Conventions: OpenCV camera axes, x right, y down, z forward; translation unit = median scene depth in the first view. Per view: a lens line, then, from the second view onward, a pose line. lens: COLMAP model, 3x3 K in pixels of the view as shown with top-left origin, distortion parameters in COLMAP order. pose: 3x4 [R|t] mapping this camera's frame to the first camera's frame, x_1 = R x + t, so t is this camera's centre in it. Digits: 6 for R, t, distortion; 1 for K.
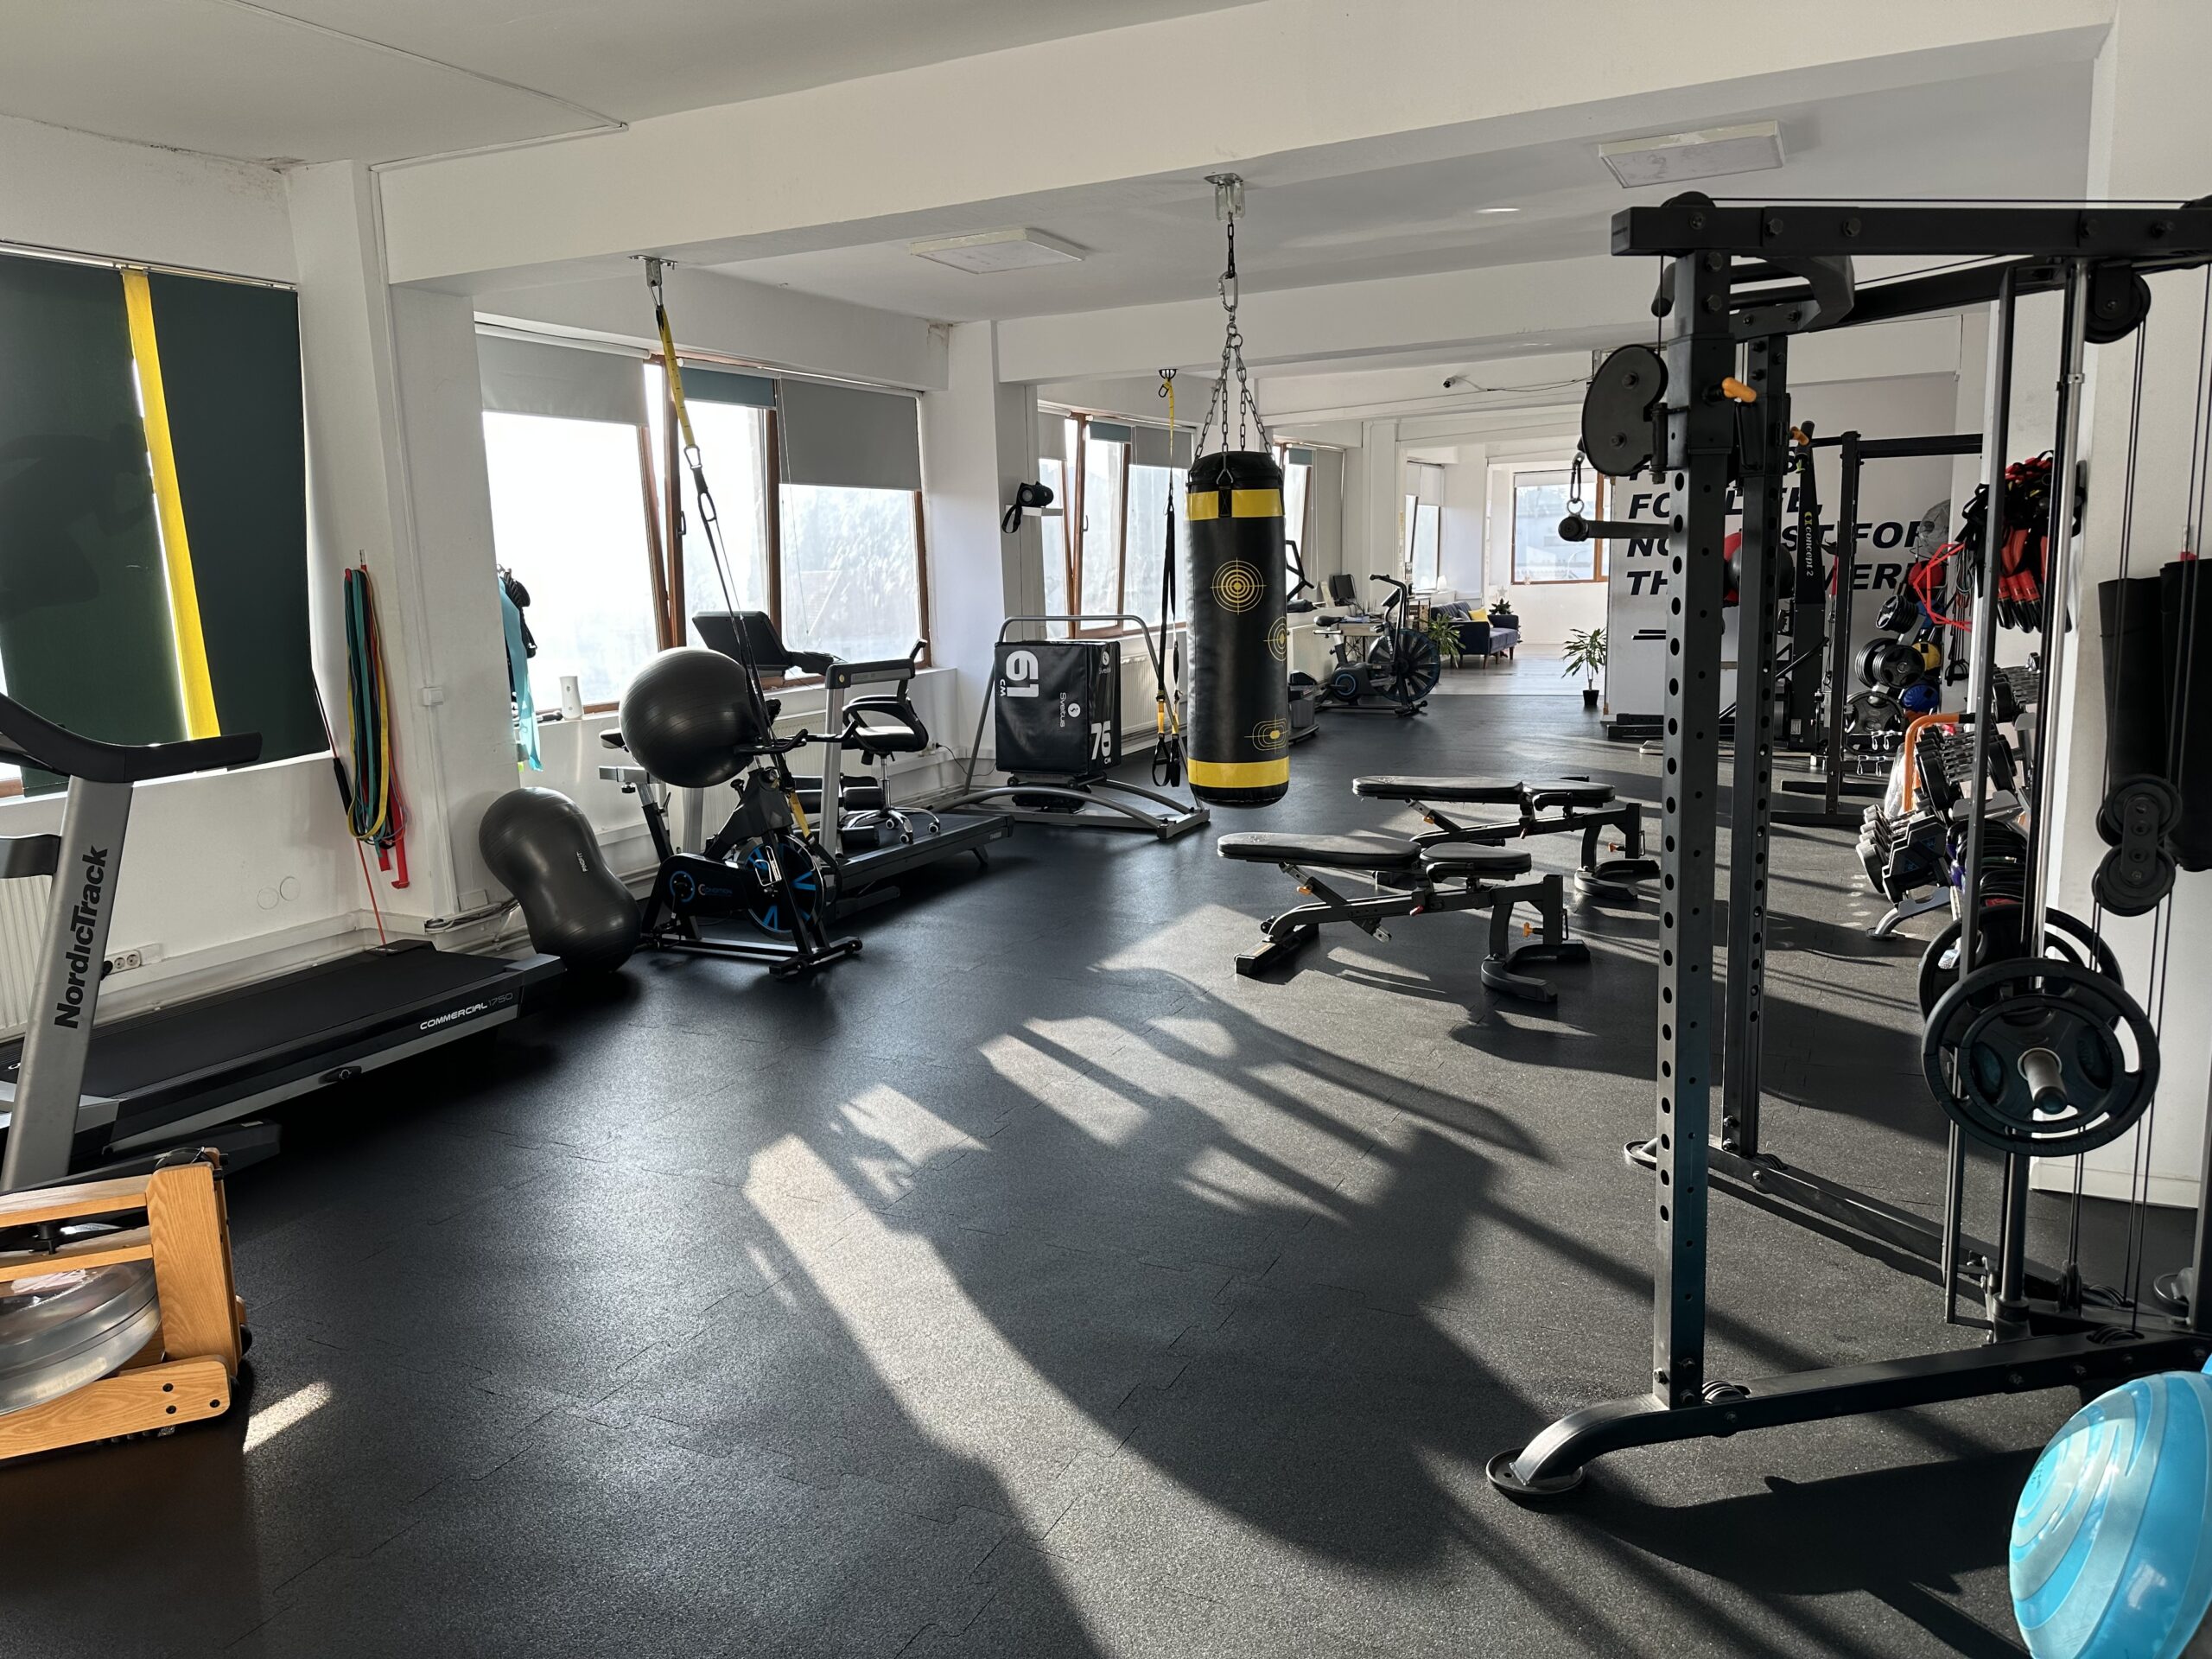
lens RADIAL K [[1534.5, 0, 1057.2], [0, 1534.5, 852.0], [0, 0, 1]] dist [0.066787, -0.067289]
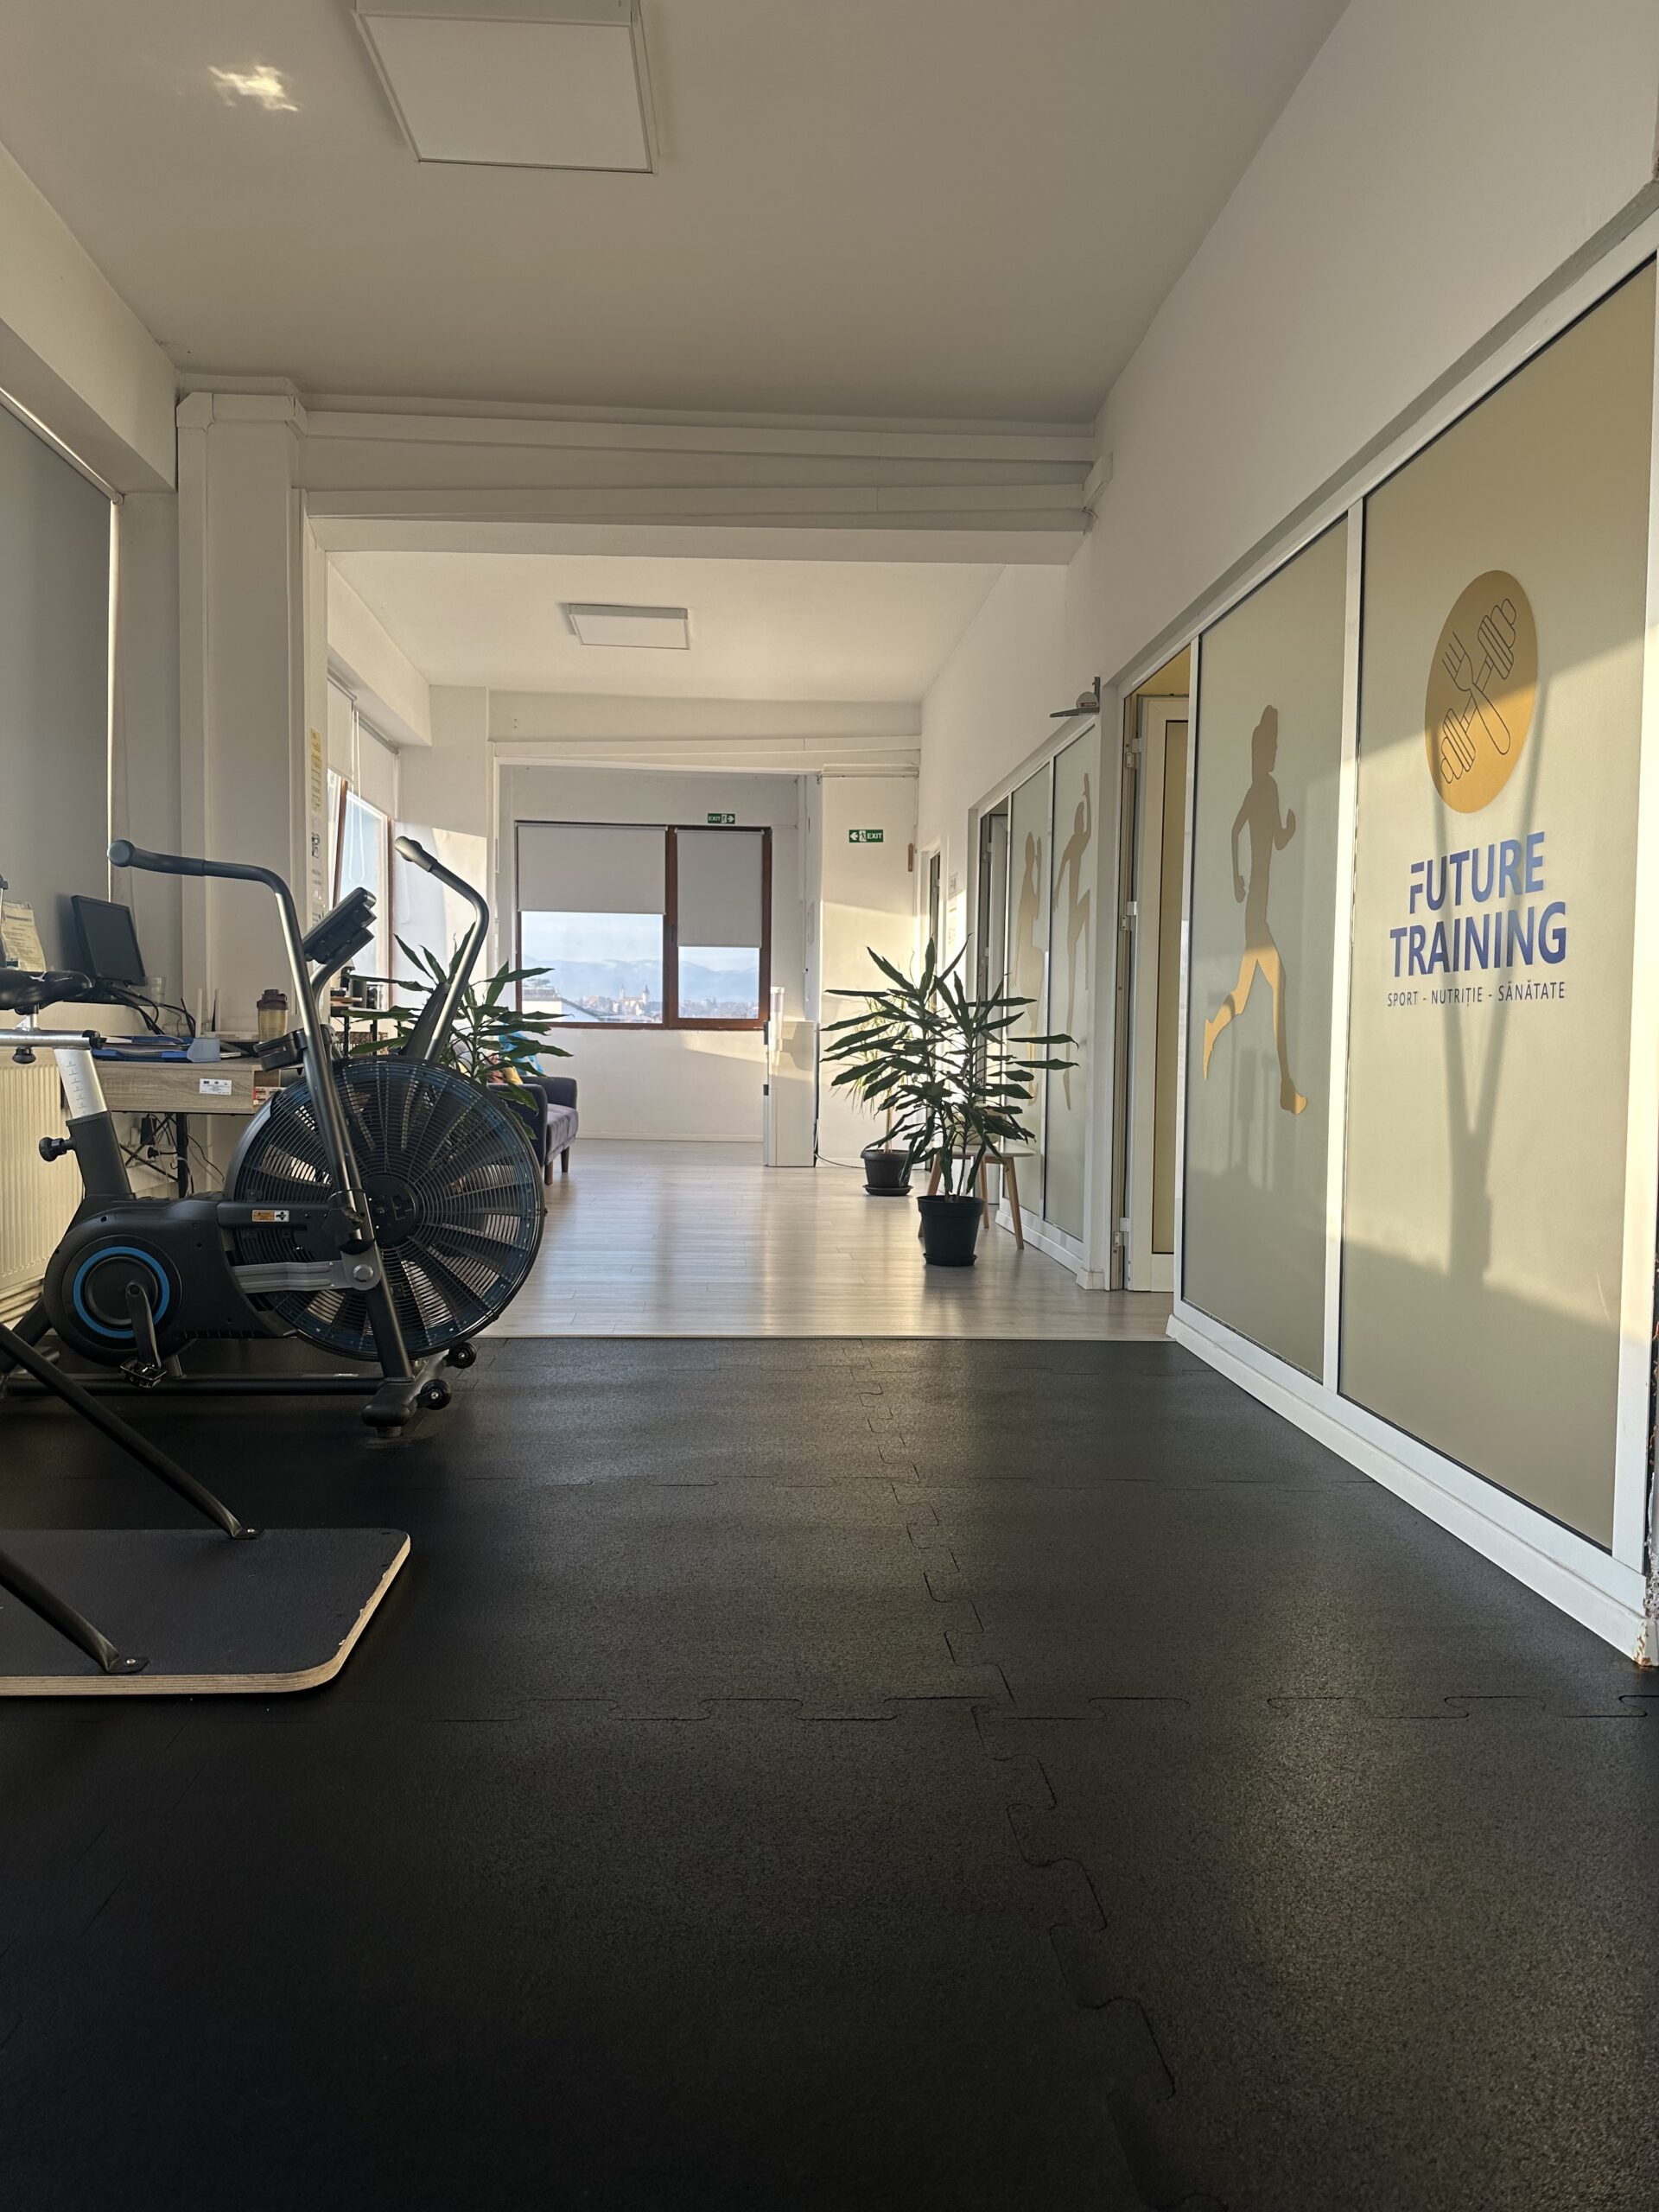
lens RADIAL K [[1534.5, 0, 842.2], [0, 1534.5, 1119.2], [0, 0, 1]] dist [0.066787, -0.067289]
pose [[0.849325, 0.016458, 0.527613, 0.364401], [0.056691, 0.990889, -0.122169, -0.237781], [-0.524817, 0.133672, 0.840654, 1.697393]]
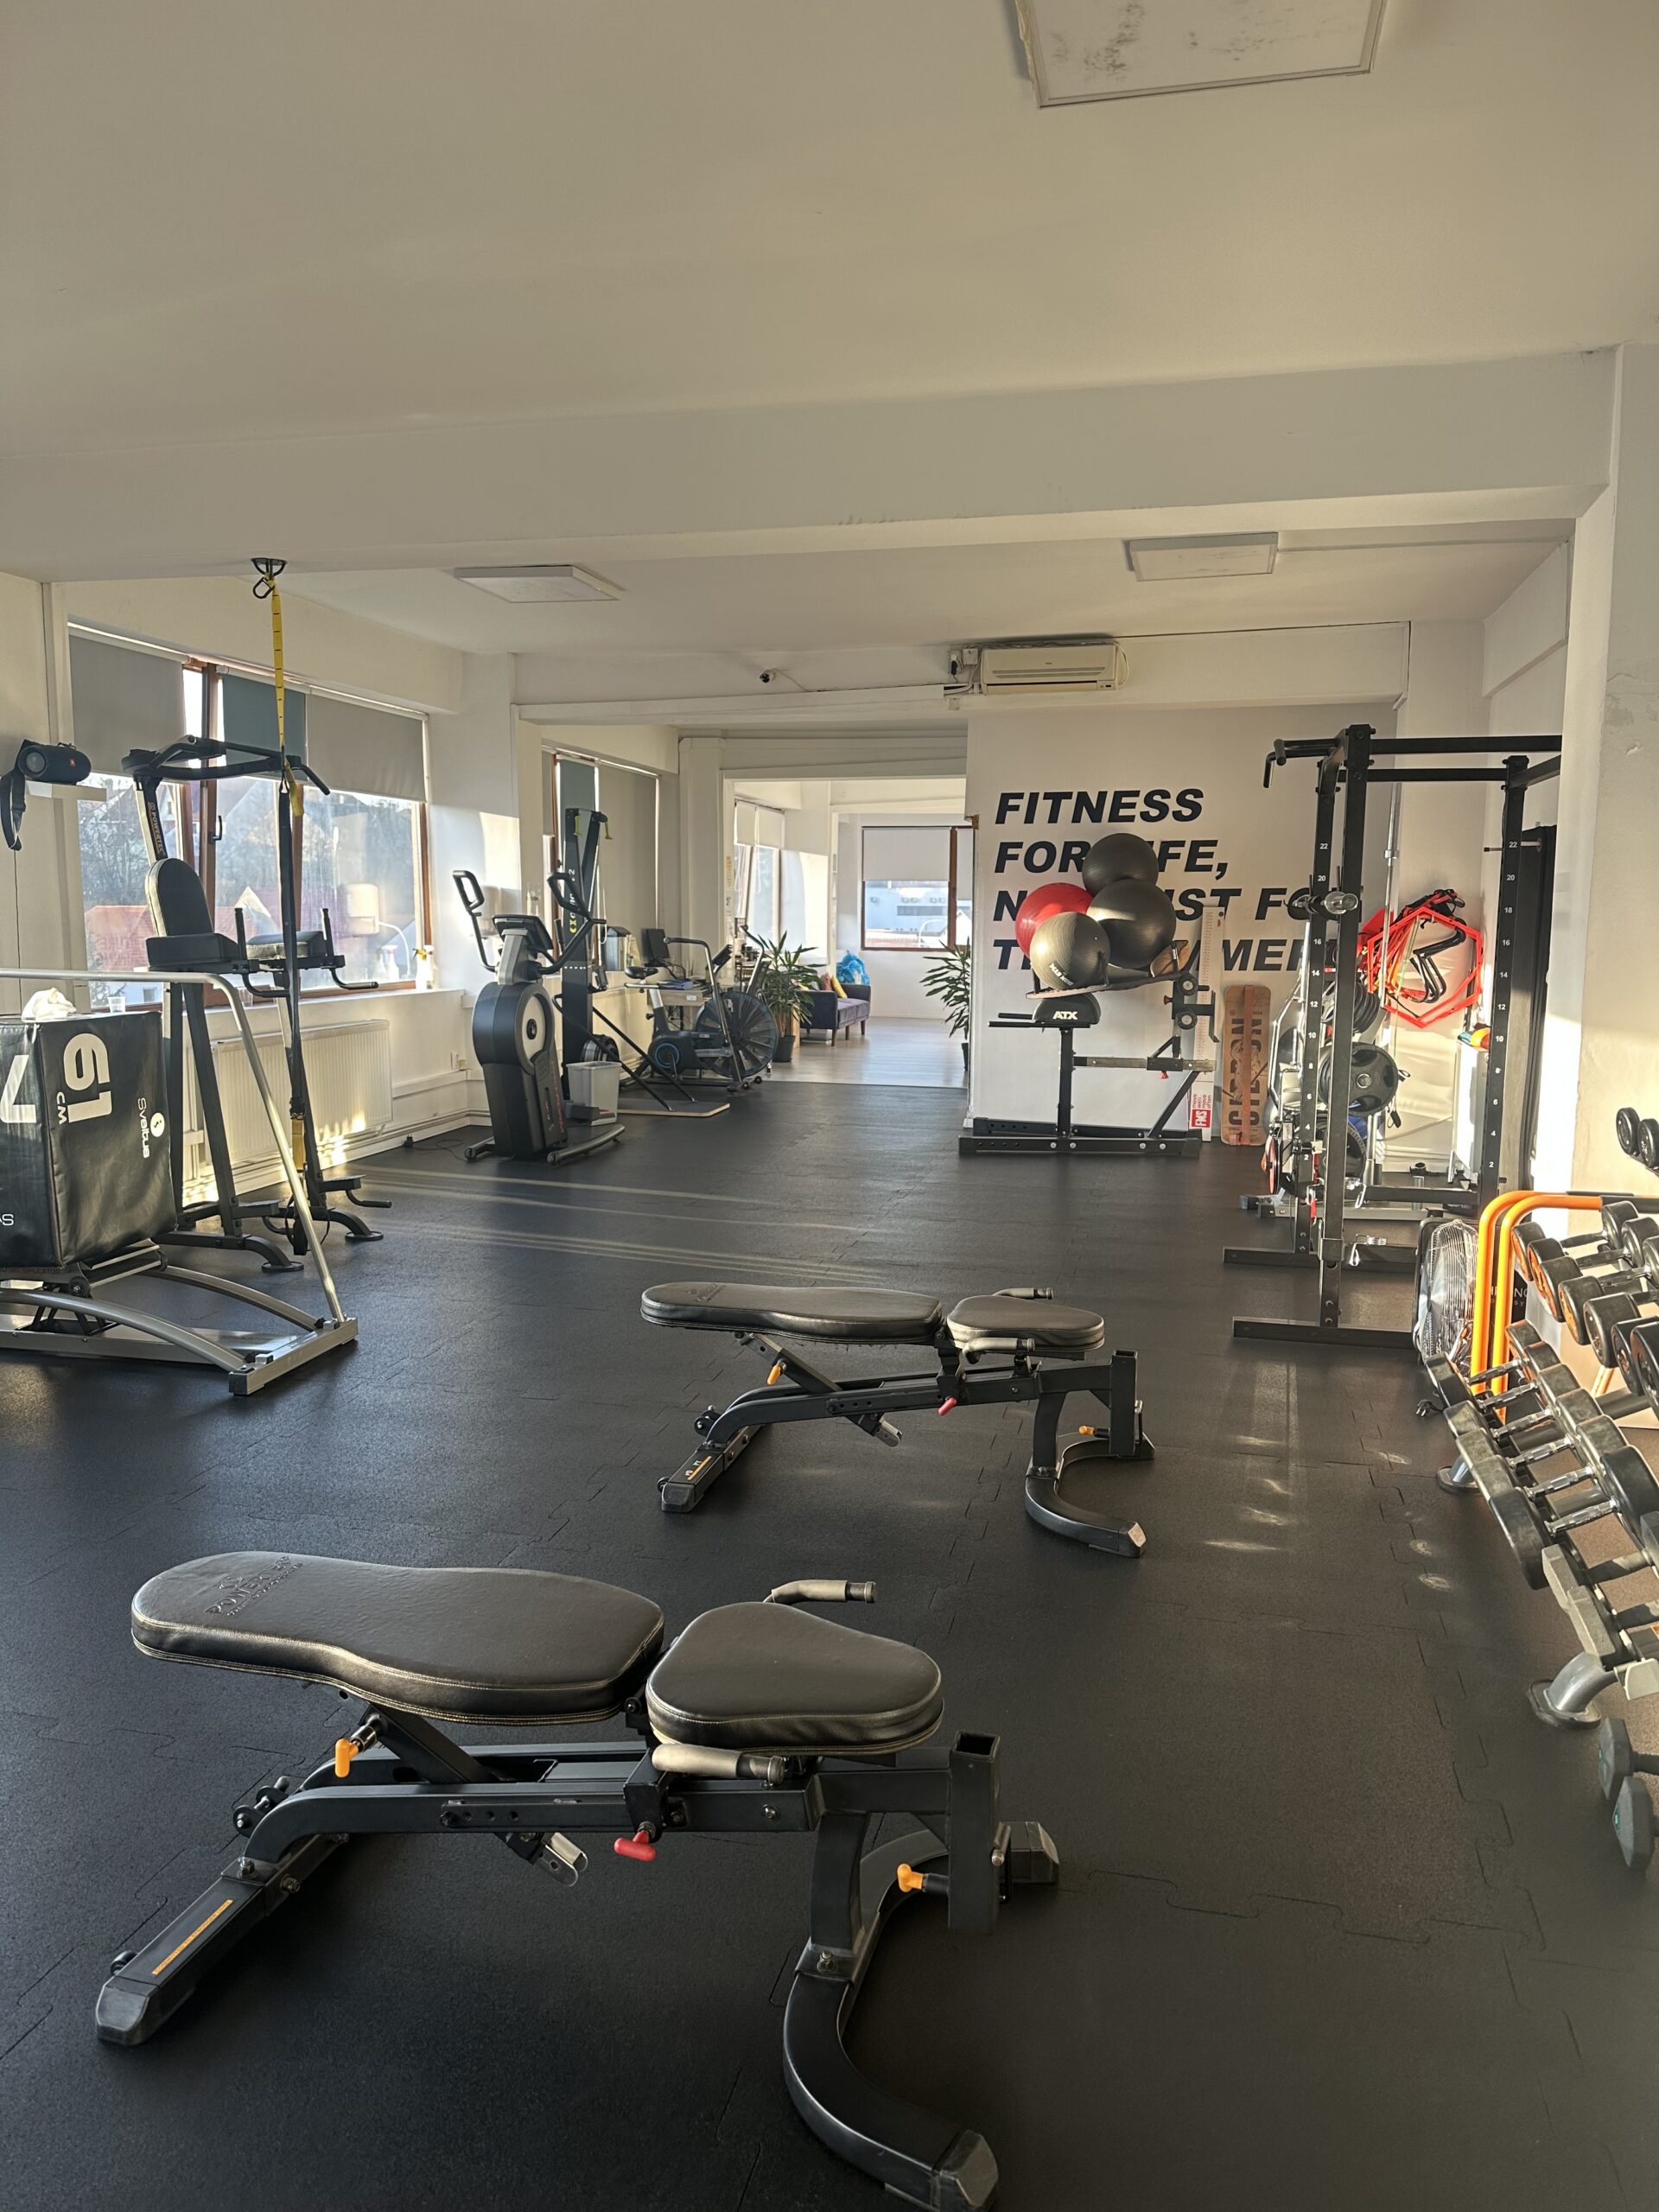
lens RADIAL K [[1534.5, 0, 826.2], [0, 1534.5, 1130.5], [0, 0, 1]] dist [0.066787, -0.067289]
pose [[0.967832, 0.004449, 0.251558, 0.166725], [0.008184, 0.998758, -0.049151, -0.085549], [-0.251464, 0.049629, 0.966593, 0.504887]]
